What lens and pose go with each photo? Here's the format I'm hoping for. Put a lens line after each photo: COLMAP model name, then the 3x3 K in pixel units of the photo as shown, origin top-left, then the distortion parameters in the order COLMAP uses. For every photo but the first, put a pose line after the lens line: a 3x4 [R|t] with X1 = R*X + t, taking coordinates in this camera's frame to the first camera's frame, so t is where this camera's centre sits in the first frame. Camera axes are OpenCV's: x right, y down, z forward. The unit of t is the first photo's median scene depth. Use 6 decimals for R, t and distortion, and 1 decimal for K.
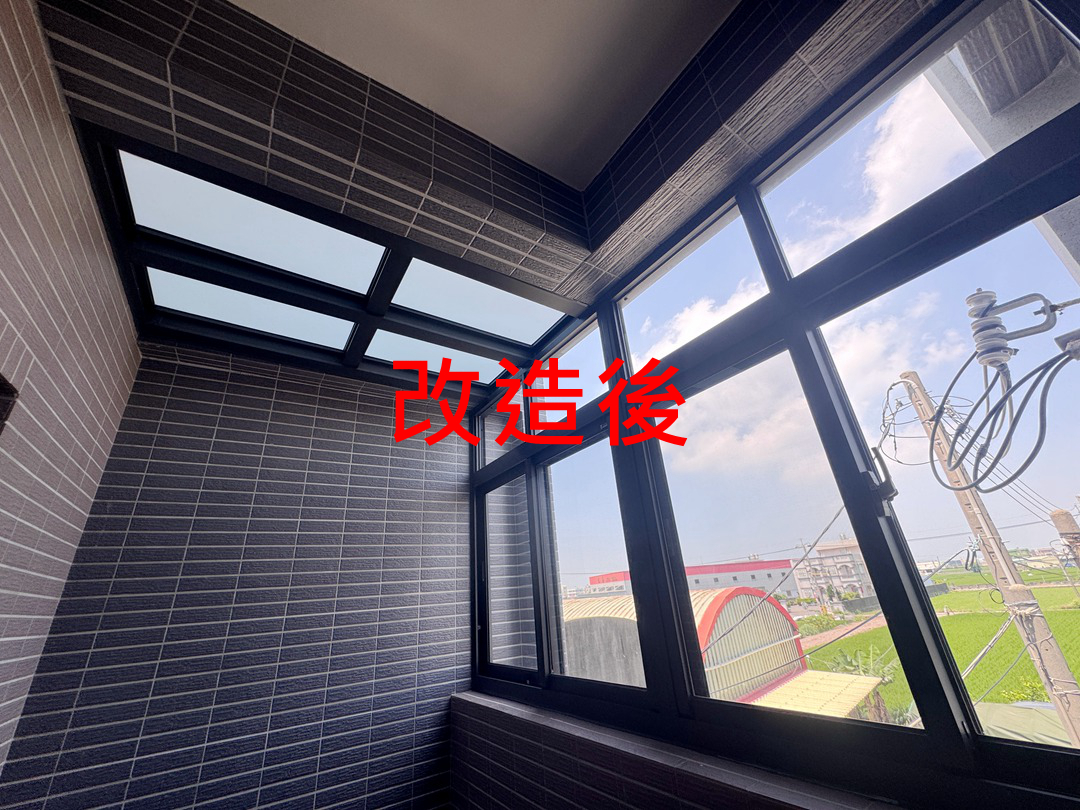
lens RADIAL K [[431.6, 0, 540.0], [0, 431.6, 405.0], [0, 0, 1]] dist [-0.000978, 0.000090]
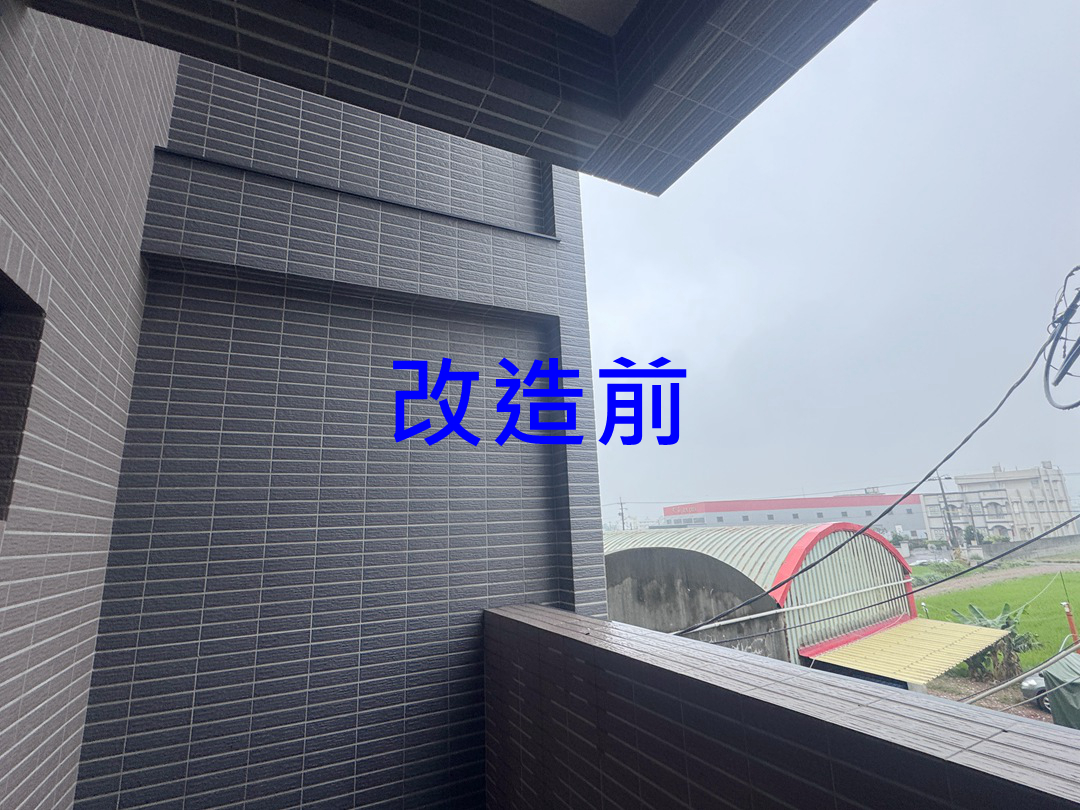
lens RADIAL K [[523.9, 0, 540.0], [0, 523.9, 405.0], [0, 0, 1]] dist [0.001292, -0.000211]
pose [[0.991842, 0.004579, -0.127391, 0.074307], [0.019684, 0.981867, 0.188548, -0.012437], [0.125944, -0.189518, 0.973766, -0.067503]]
